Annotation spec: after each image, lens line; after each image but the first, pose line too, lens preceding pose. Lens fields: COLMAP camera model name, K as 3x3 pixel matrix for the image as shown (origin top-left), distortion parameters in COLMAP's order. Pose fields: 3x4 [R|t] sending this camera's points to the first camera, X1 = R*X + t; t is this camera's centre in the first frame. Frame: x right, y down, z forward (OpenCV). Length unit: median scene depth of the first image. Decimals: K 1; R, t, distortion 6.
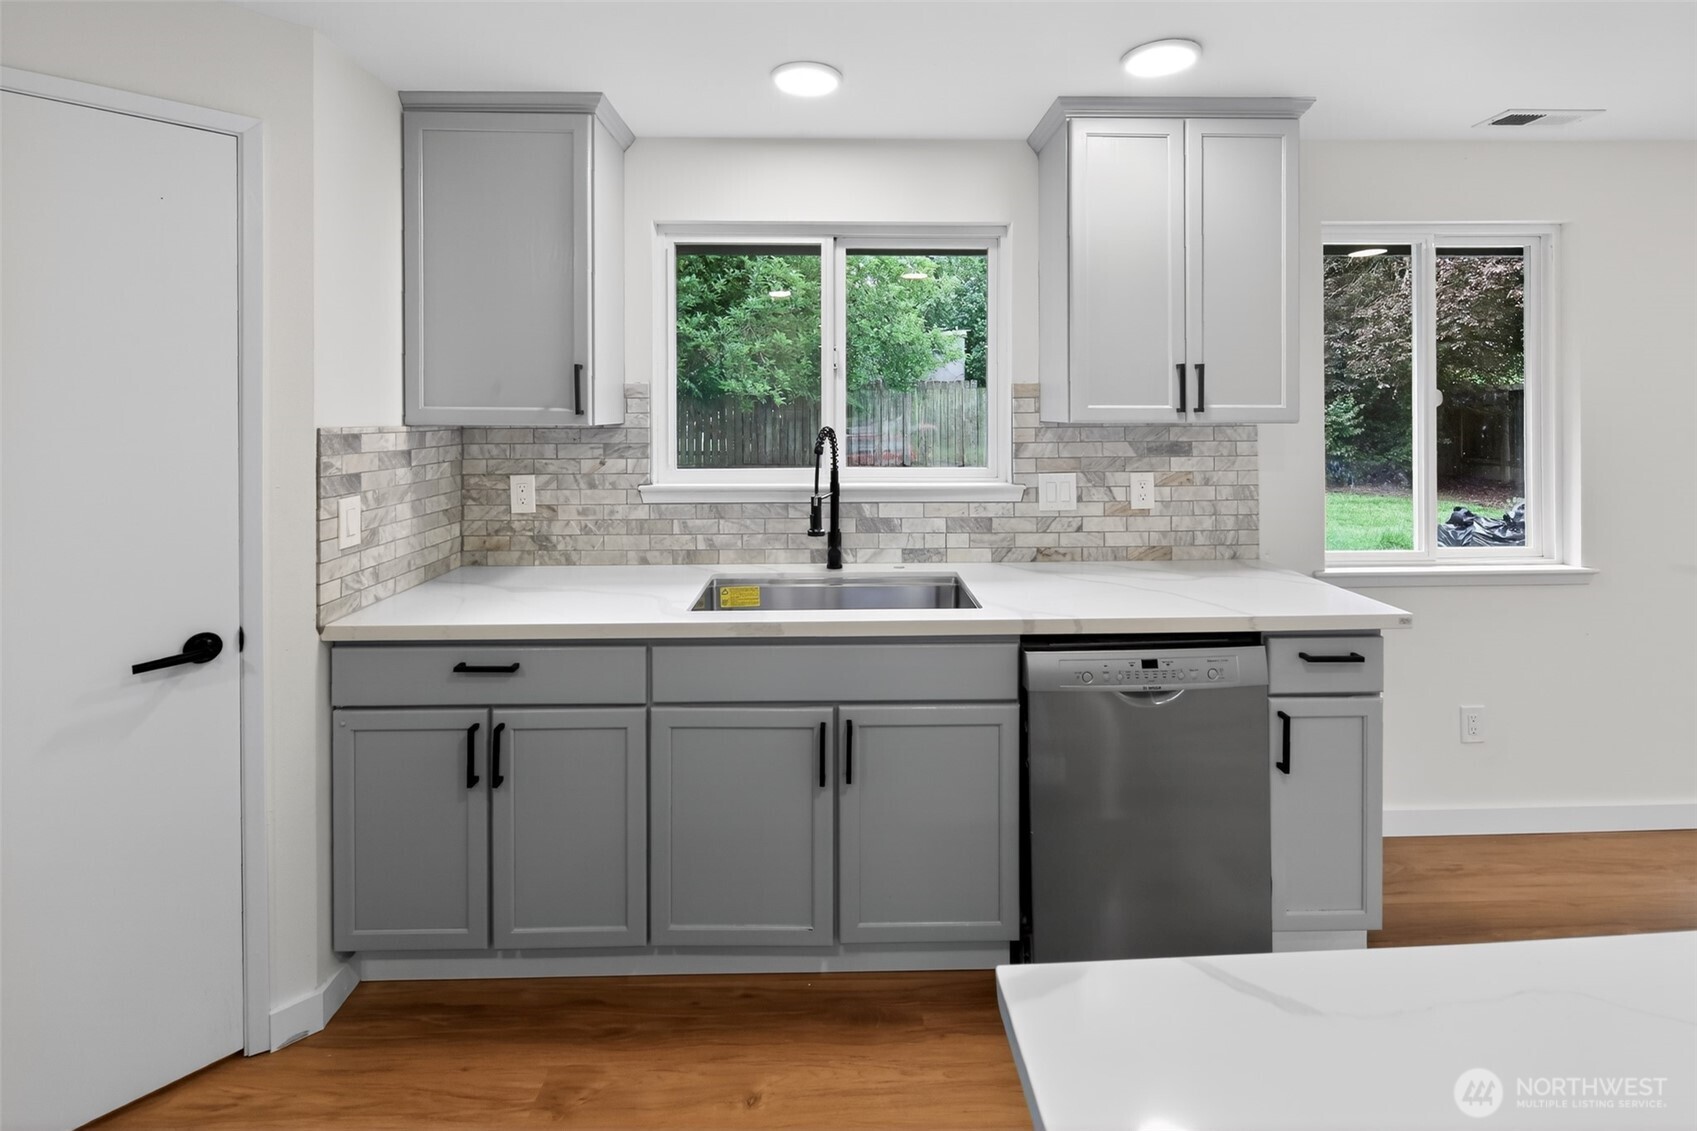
lens RADIAL K [[735.6, 0, 855.6], [0, 735.6, 428.2], [0, 0, 1]] dist [0.004604, -0.000449]
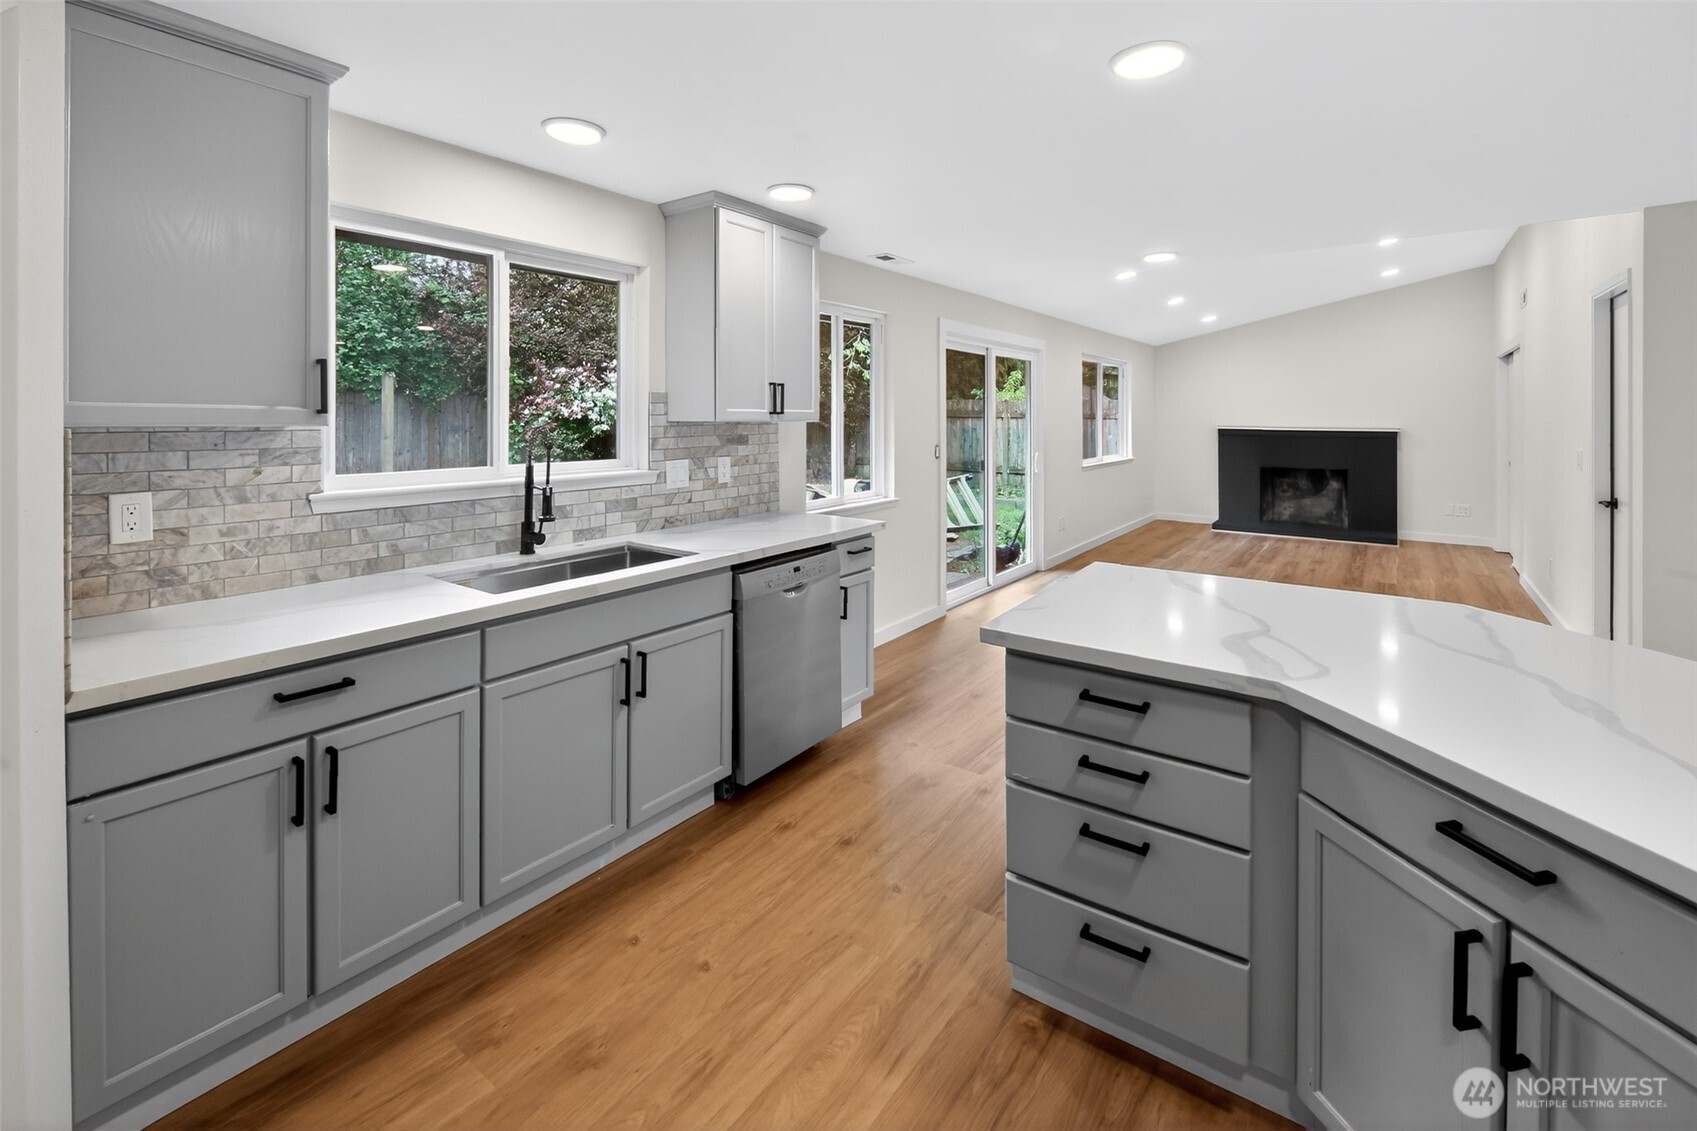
lens RADIAL K [[735.6, 0, 840.0], [0, 735.6, 449.7], [0, 0, 1]] dist [0.004604, -0.000449]
pose [[0.619981, -0.033516, 0.783901, -0.595178], [0.017913, 0.999431, 0.028565, 0.009474], [-0.784413, -0.003668, 0.620229, -0.057802]]
